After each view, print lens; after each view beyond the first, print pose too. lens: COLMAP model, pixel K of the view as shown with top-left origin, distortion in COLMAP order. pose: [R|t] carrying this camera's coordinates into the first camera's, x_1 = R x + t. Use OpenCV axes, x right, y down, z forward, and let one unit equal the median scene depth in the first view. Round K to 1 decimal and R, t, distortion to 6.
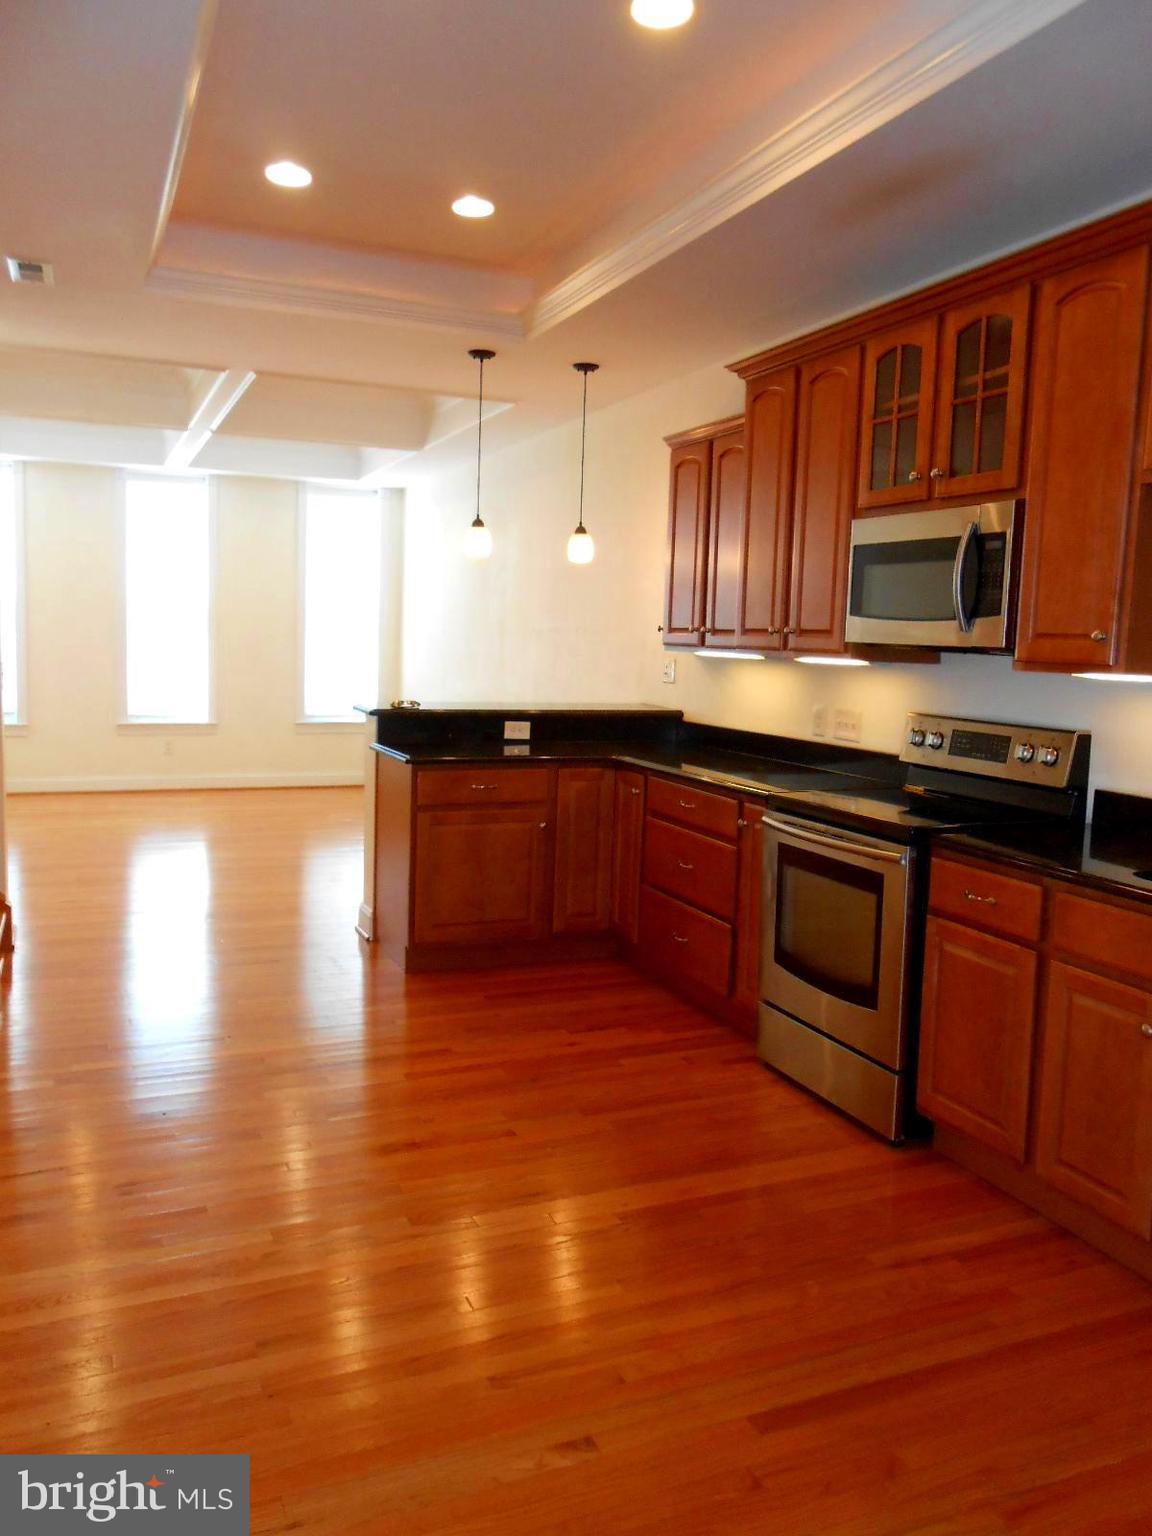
lens RADIAL K [[1187.5, 0, 571.2], [0, 1187.5, 773.3], [0, 0, 1]] dist [-0.036829, 0.051437]
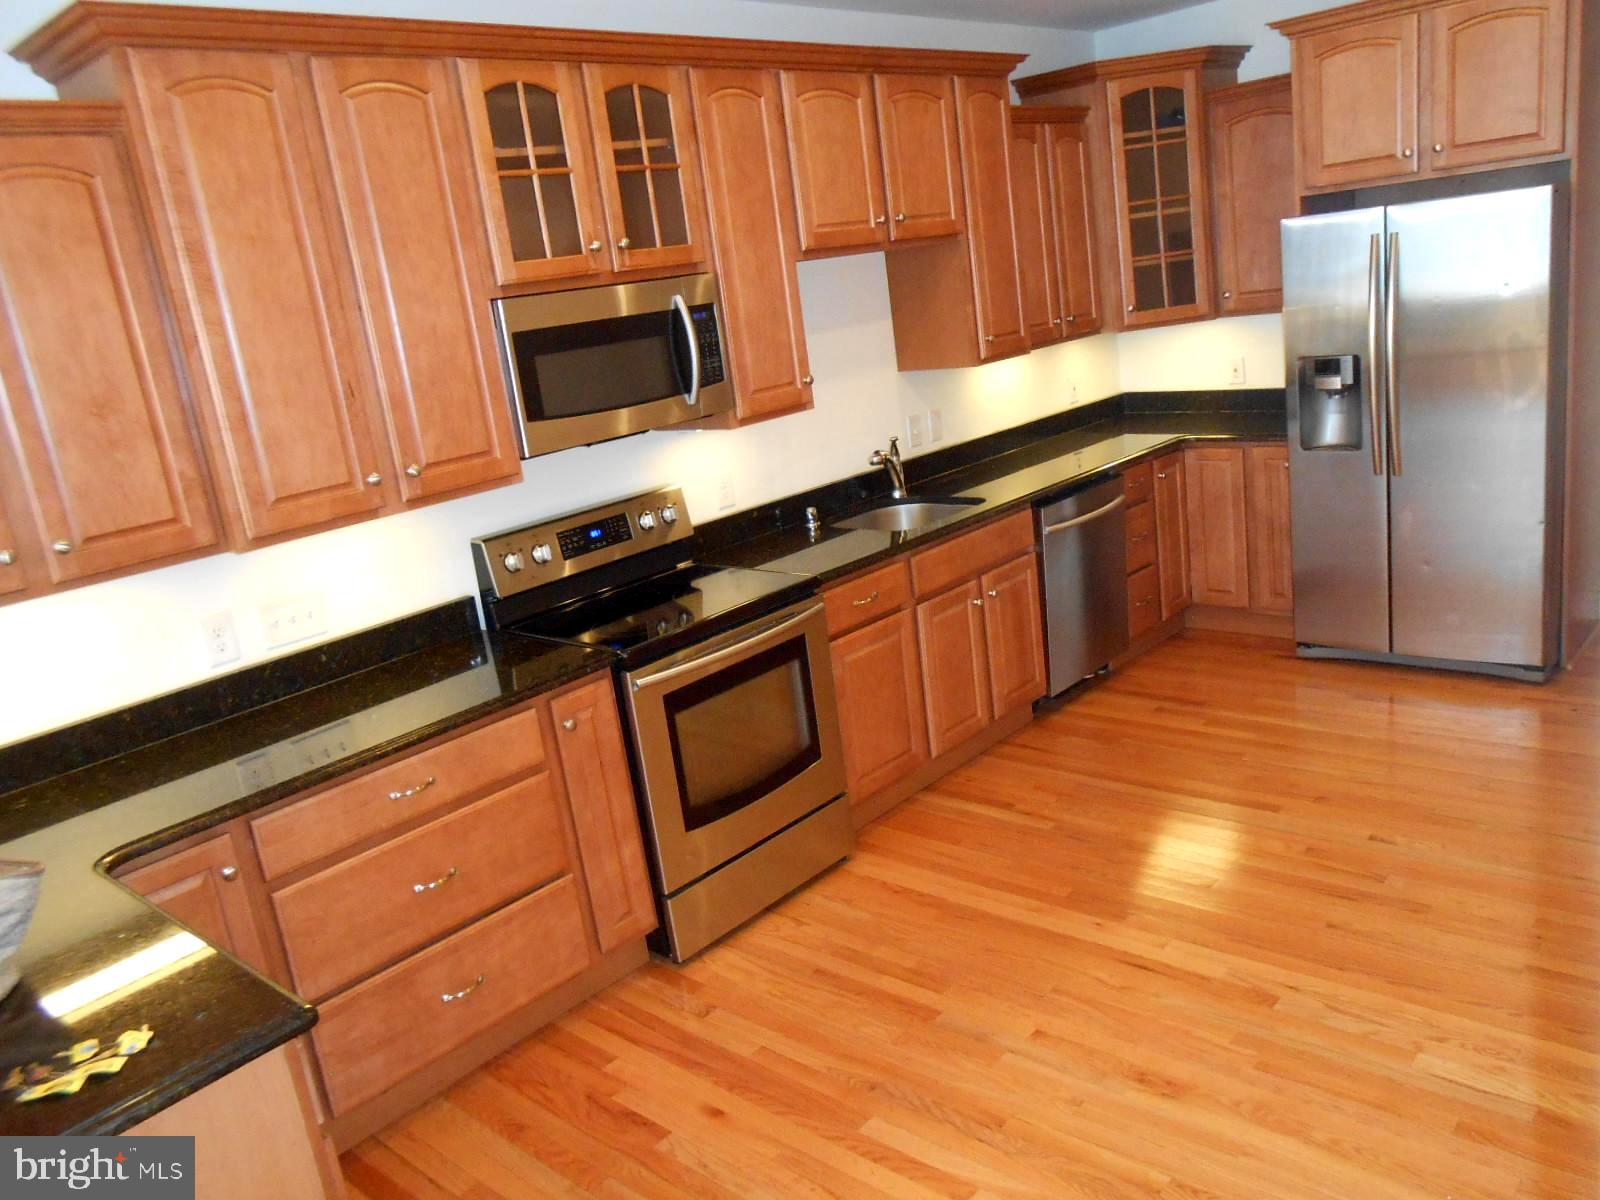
lens RADIAL K [[1237.0, 0, 802.0], [0, 1237.0, 592.9], [0, 0, 1]] dist [-0.036829, 0.051437]
pose [[-0.419507, -0.203139, 0.884731, -0.545460], [0.218092, 0.923537, 0.315460, -0.229656], [-0.881164, 0.325290, -0.343127, 1.079801]]
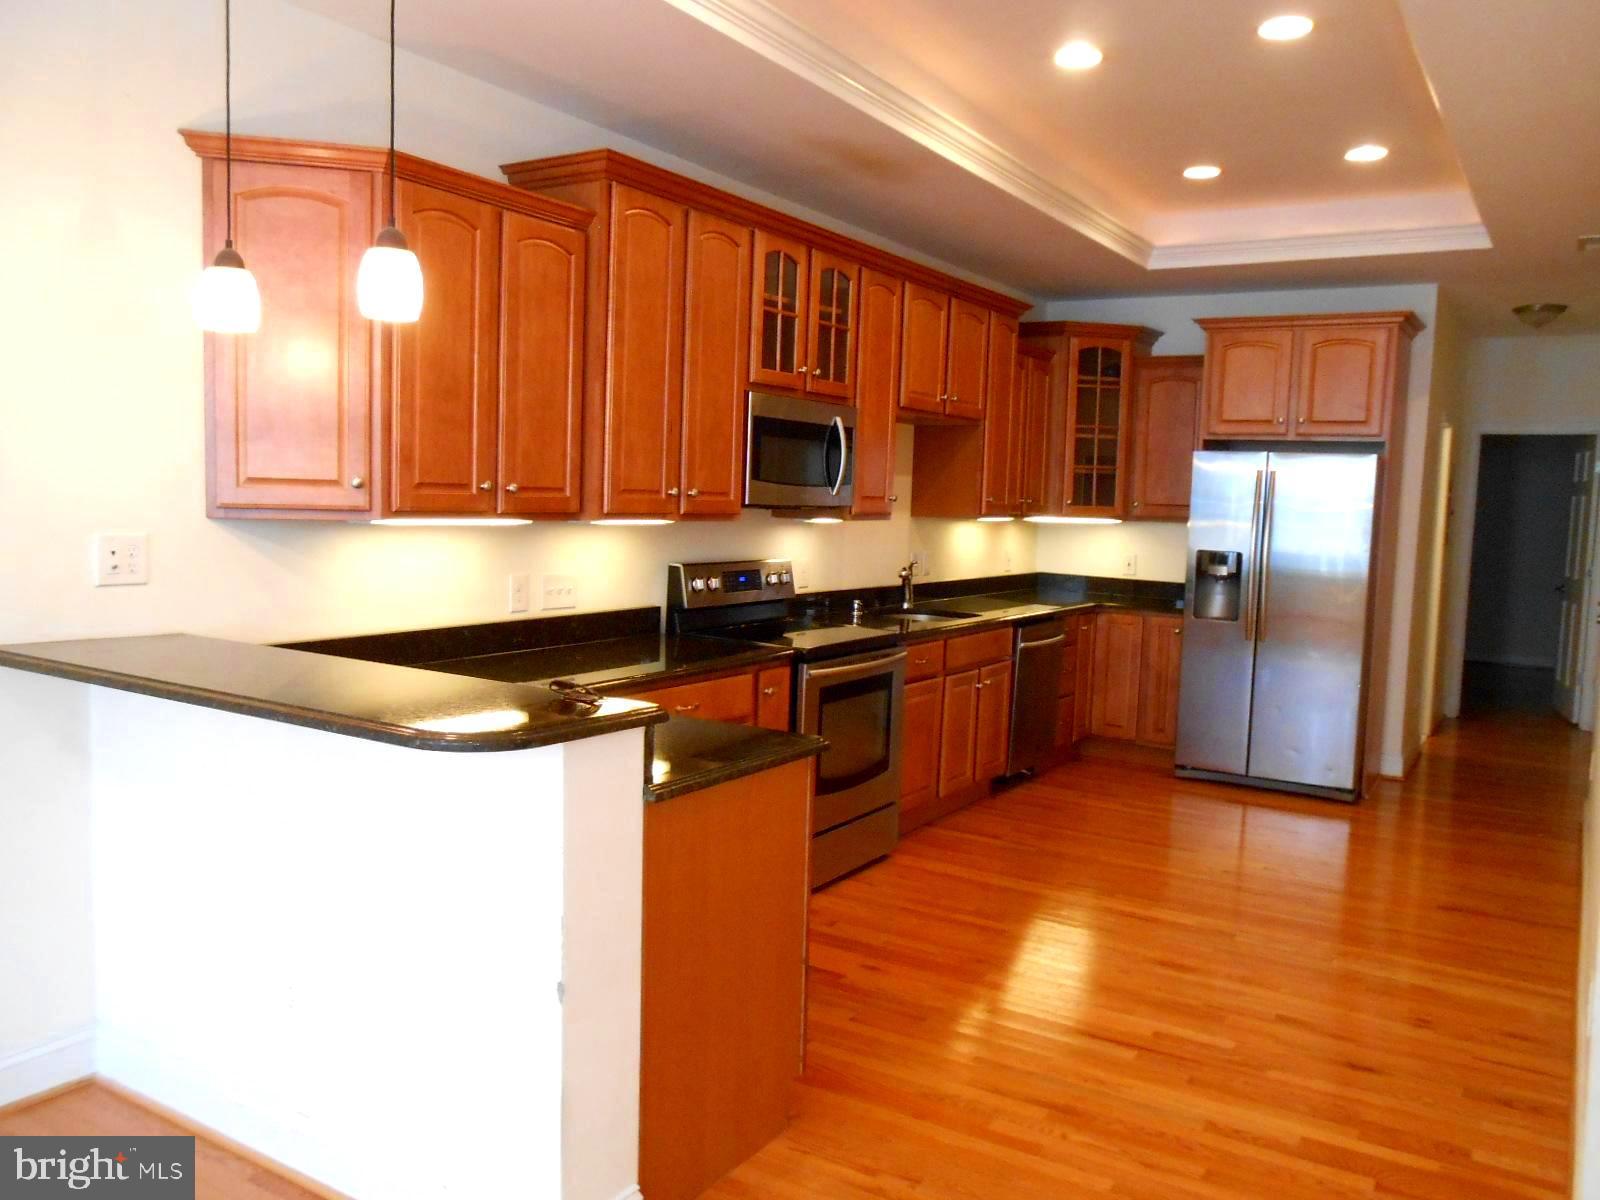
lens RADIAL K [[1237.0, 0, 802.0], [0, 1237.0, 592.9], [0, 0, 1]] dist [-0.036829, 0.051437]
pose [[-0.568494, -0.119410, 0.813976, -0.681997], [0.040845, 0.984093, 0.172894, -0.209646], [-0.821673, 0.131536, -0.554573, 1.499227]]
